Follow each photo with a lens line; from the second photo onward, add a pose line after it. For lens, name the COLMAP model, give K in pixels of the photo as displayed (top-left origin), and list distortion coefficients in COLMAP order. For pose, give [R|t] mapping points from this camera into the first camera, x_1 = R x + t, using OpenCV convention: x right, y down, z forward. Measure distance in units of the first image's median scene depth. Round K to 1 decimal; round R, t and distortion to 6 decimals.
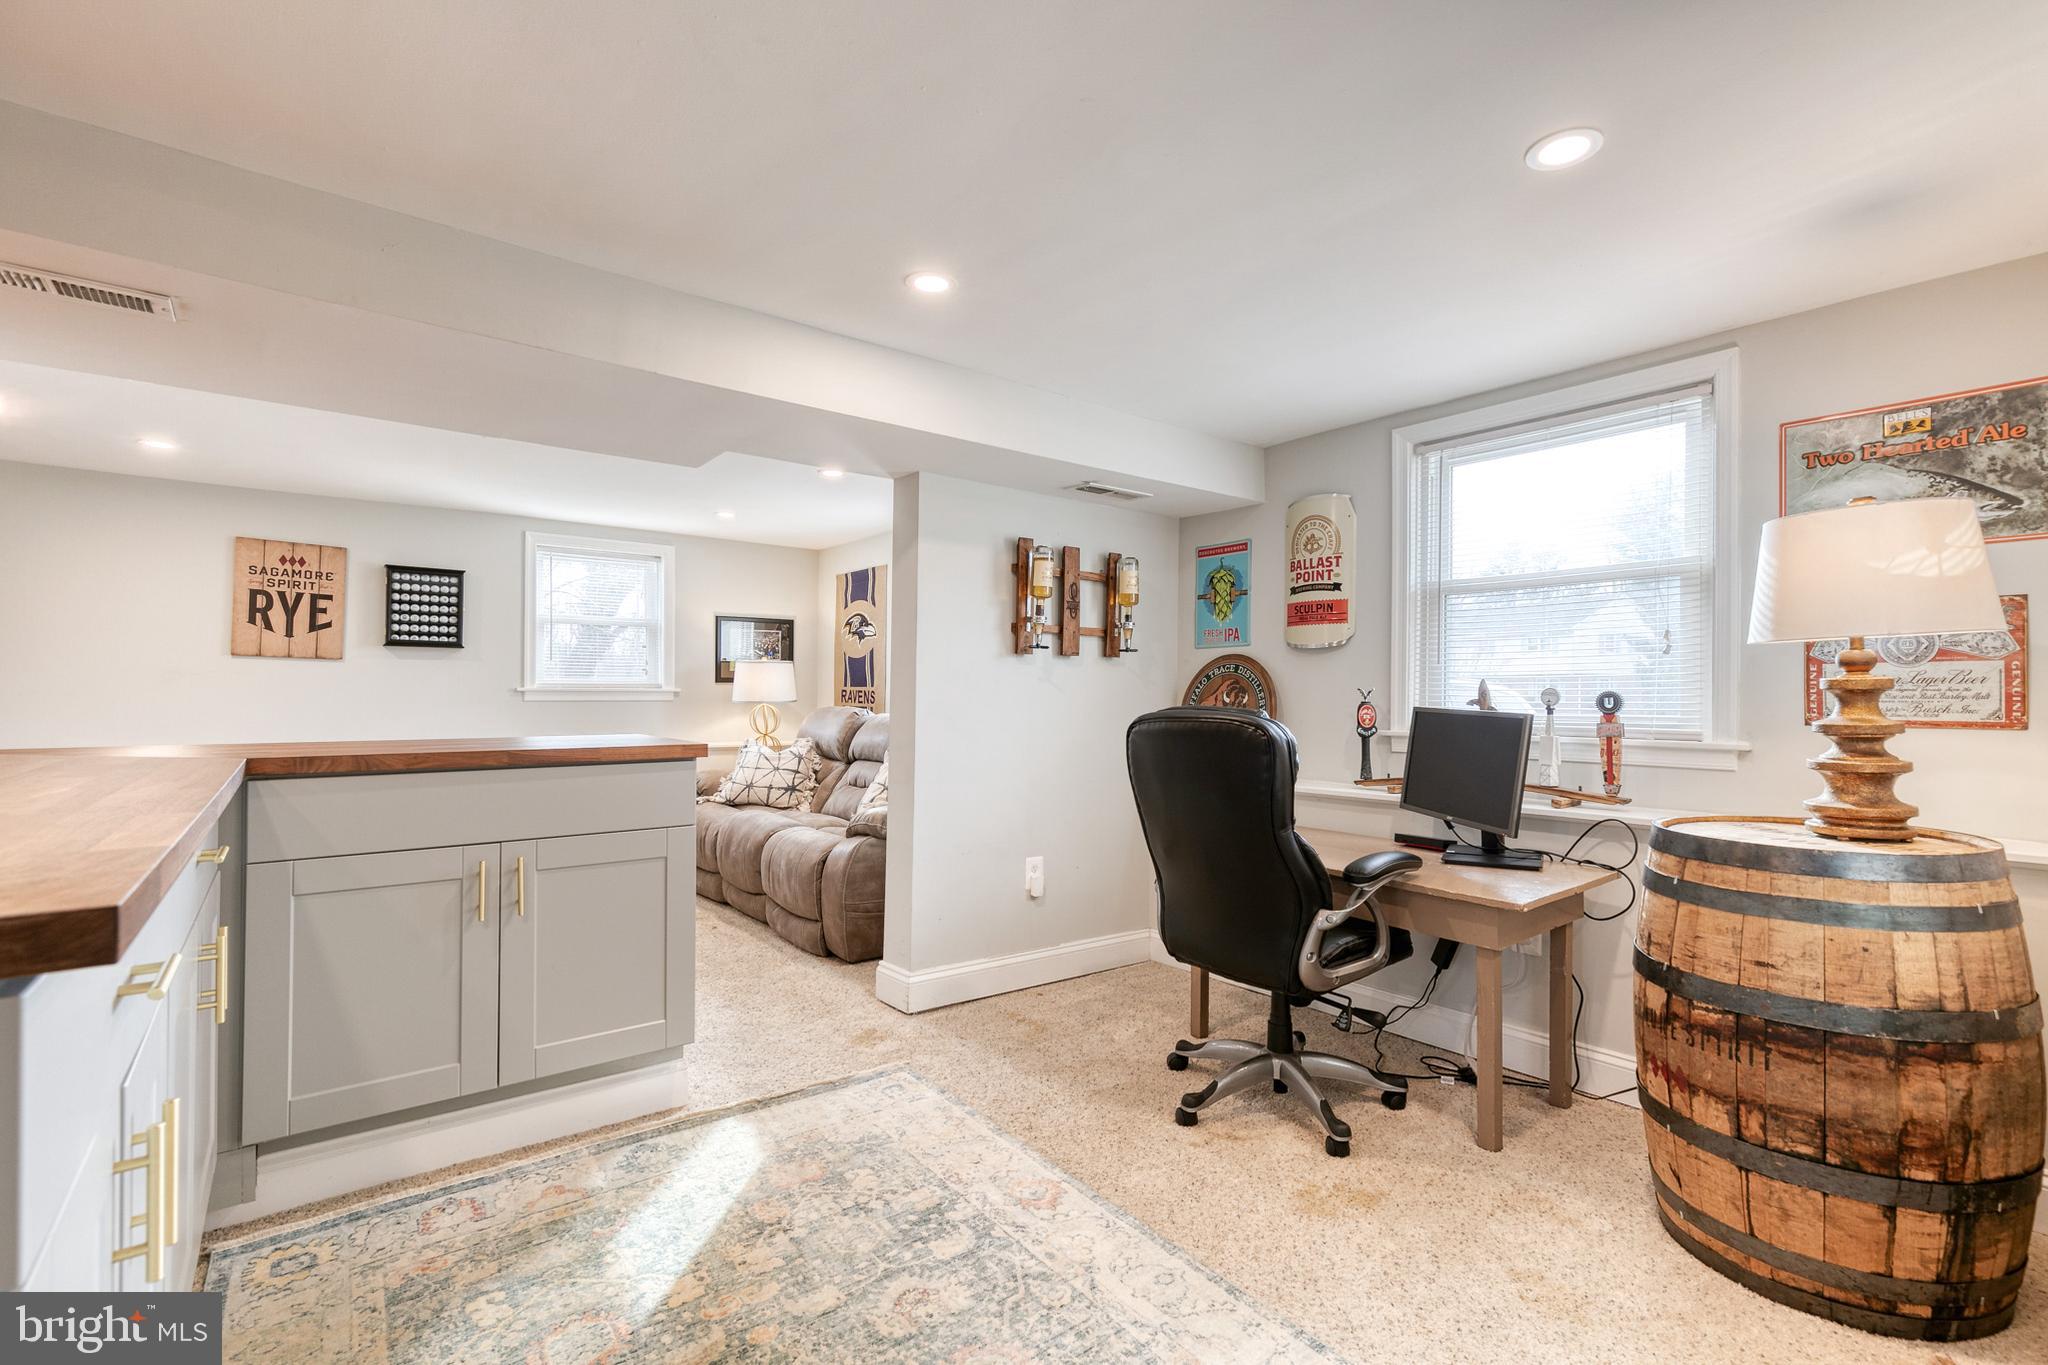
lens RADIAL K [[936.9, 0, 1035.0], [0, 936.9, 685.1], [0, 0, 1]] dist [-0.000986, -0.000847]
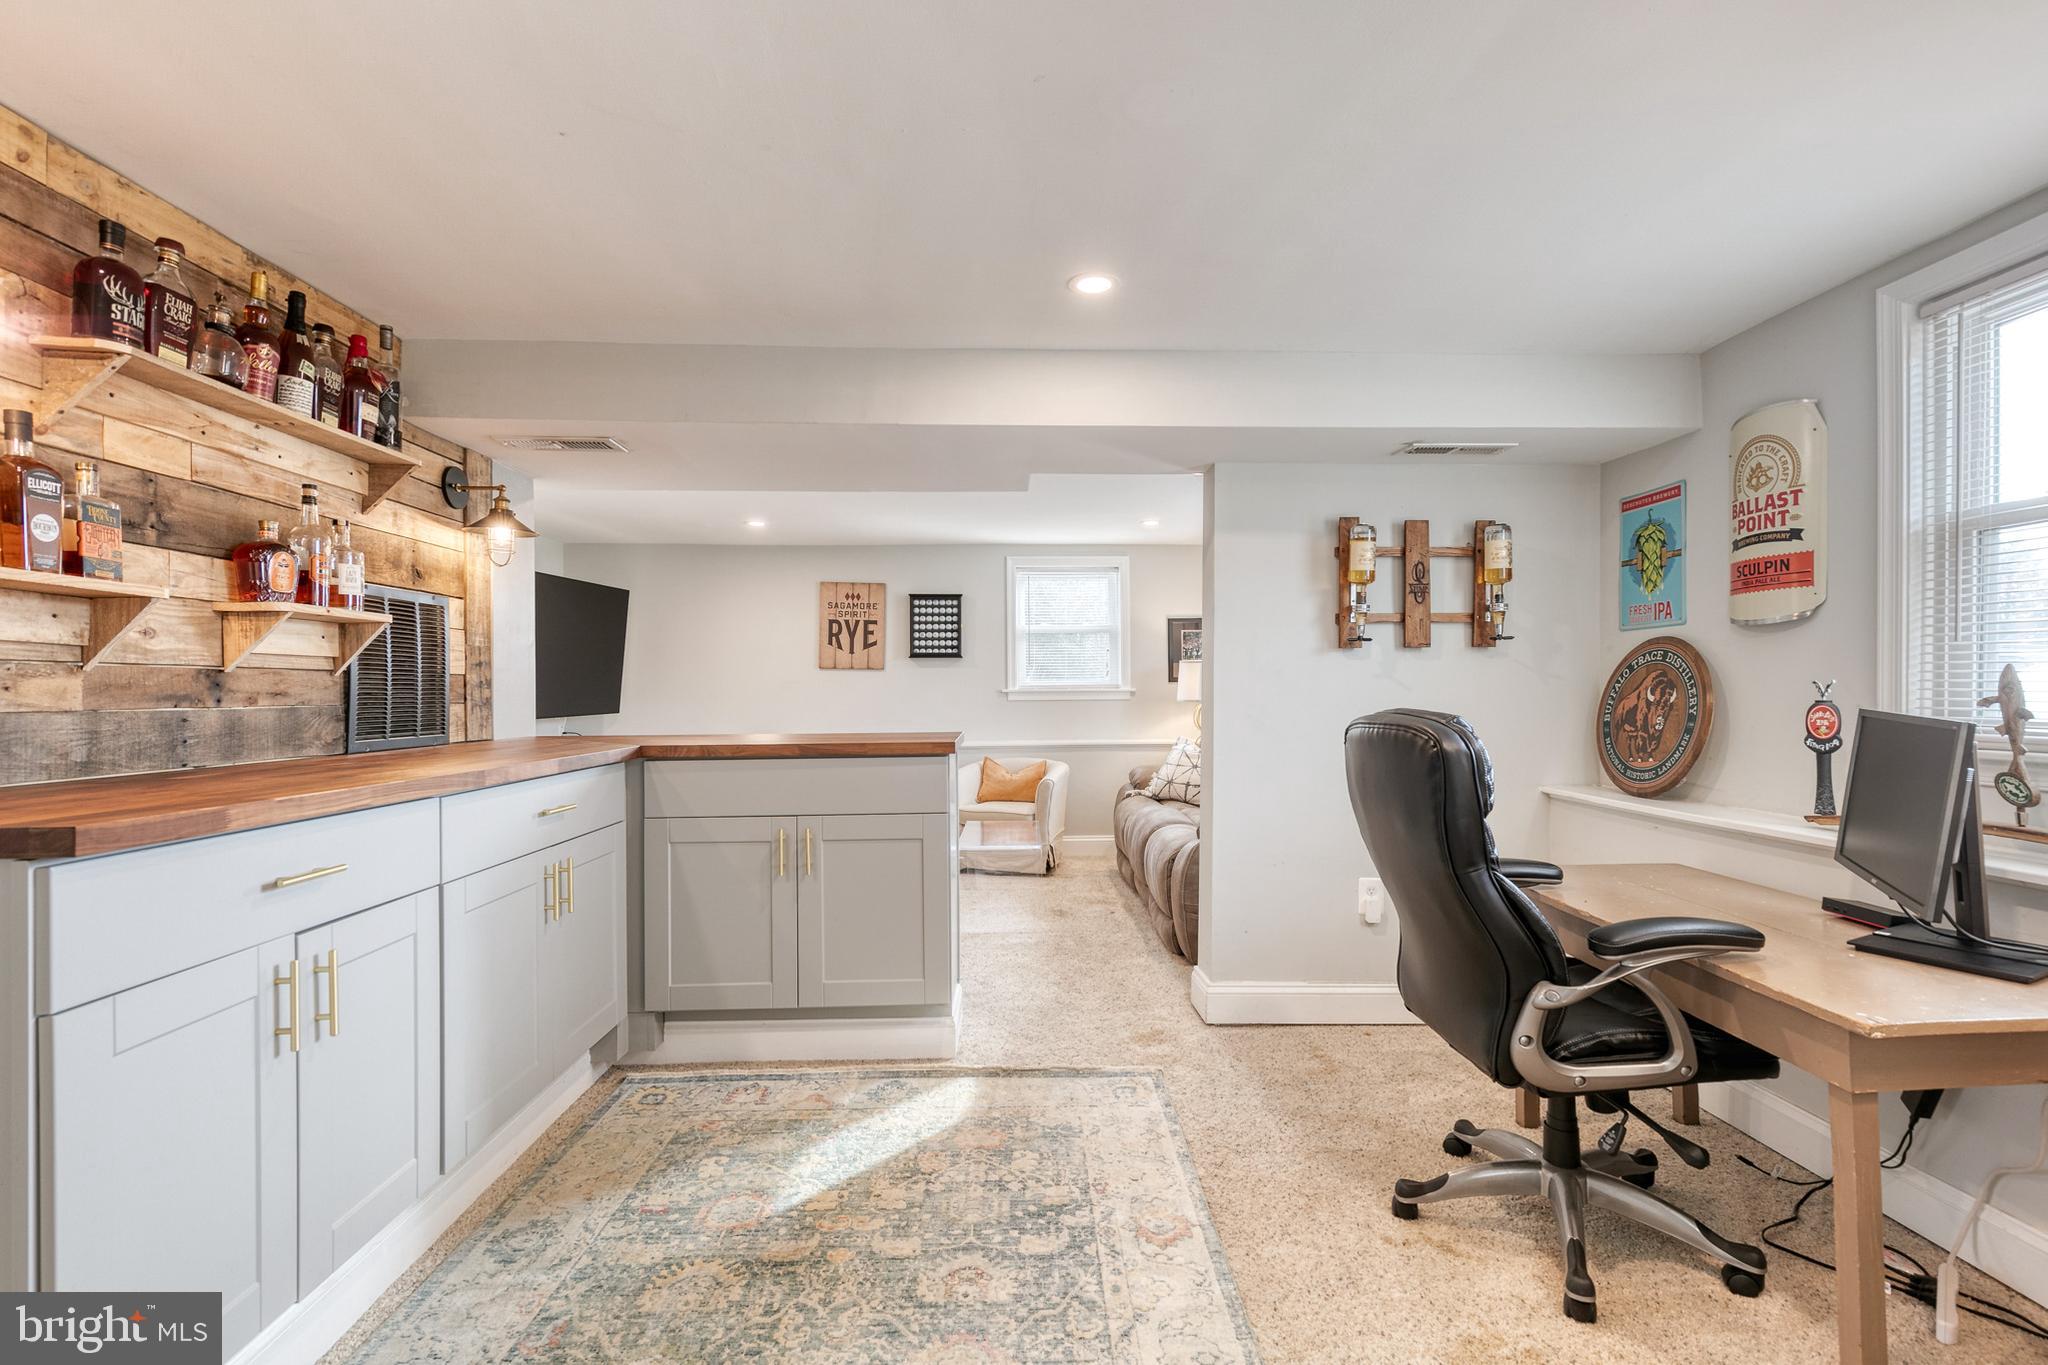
lens RADIAL K [[941.7, 0, 1022.8], [0, 941.7, 688.5], [0, 0, 1]] dist [-0.003050, -0.000811]
pose [[0.801773, -0.011865, -0.597512, 0.293358], [0.016941, 0.999852, 0.002879, -0.002670], [0.597389, -0.012431, 0.801855, 0.105088]]
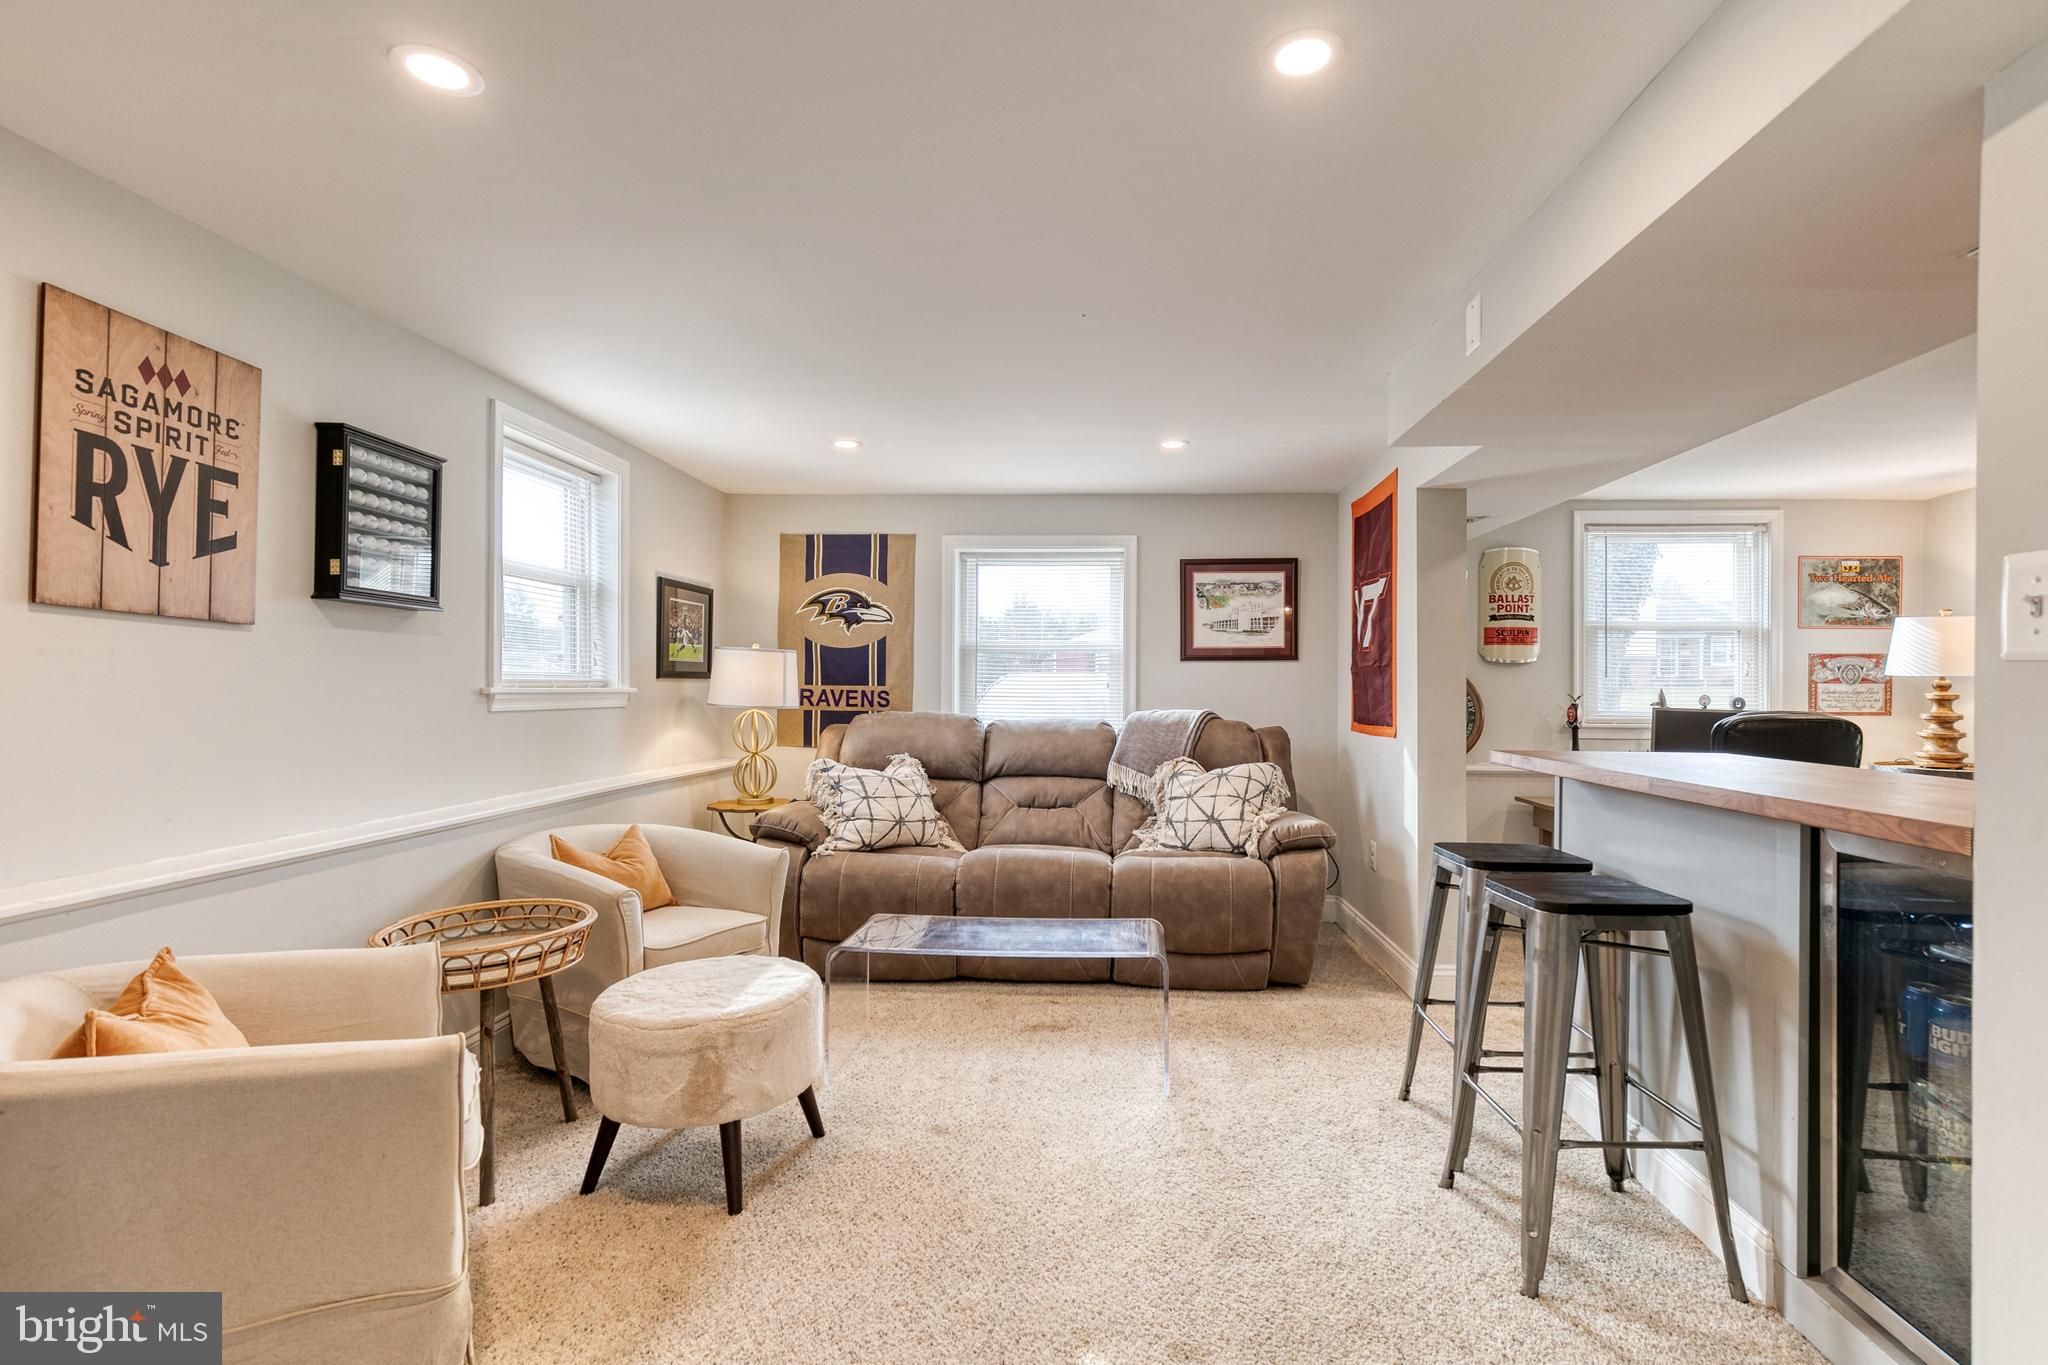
lens RADIAL K [[978.5, 0, 1024.0], [0, 978.5, 682.5], [0, 0, 1]] dist [-0.000798, -0.000465]
pose [[0.656849, 0.004381, 0.754010, -1.289148], [-0.011686, 0.999922, 0.004370, -0.010449], [-0.753932, -0.011681, 0.656849, 0.659185]]
